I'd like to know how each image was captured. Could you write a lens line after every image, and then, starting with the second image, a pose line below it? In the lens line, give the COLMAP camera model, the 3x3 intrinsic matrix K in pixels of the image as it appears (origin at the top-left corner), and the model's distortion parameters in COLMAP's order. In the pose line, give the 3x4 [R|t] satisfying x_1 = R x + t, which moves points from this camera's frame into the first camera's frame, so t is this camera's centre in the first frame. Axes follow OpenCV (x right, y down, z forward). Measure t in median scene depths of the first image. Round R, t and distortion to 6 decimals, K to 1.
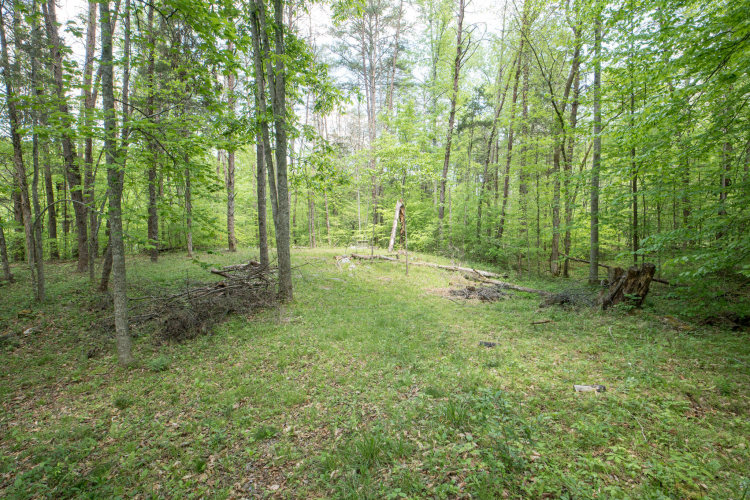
lens RADIAL K [[359.3, 0, 375.0], [0, 359.3, 250.0], [0, 0, 1]] dist [0.016041, -0.020792]
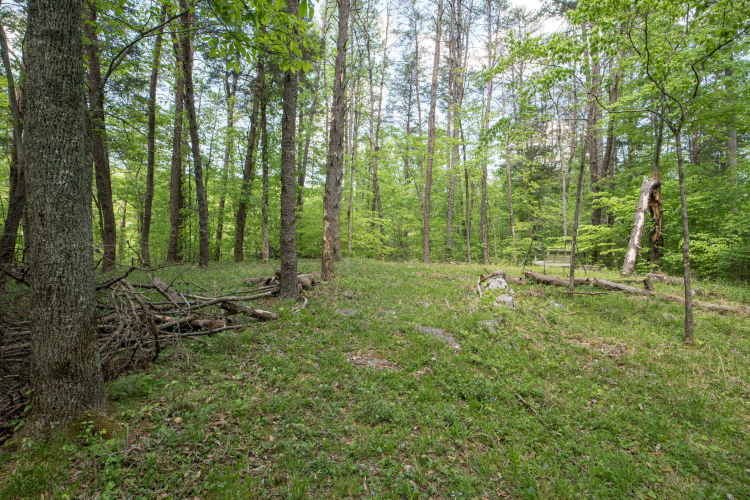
lens RADIAL K [[359.3, 0, 375.0], [0, 359.3, 250.0], [0, 0, 1]] dist [0.016041, -0.020792]
pose [[0.840520, 0.008152, -0.541719, 0.018817], [-0.045935, 0.997359, -0.056264, 0.012911], [0.539829, 0.072175, 0.838675, 0.383131]]
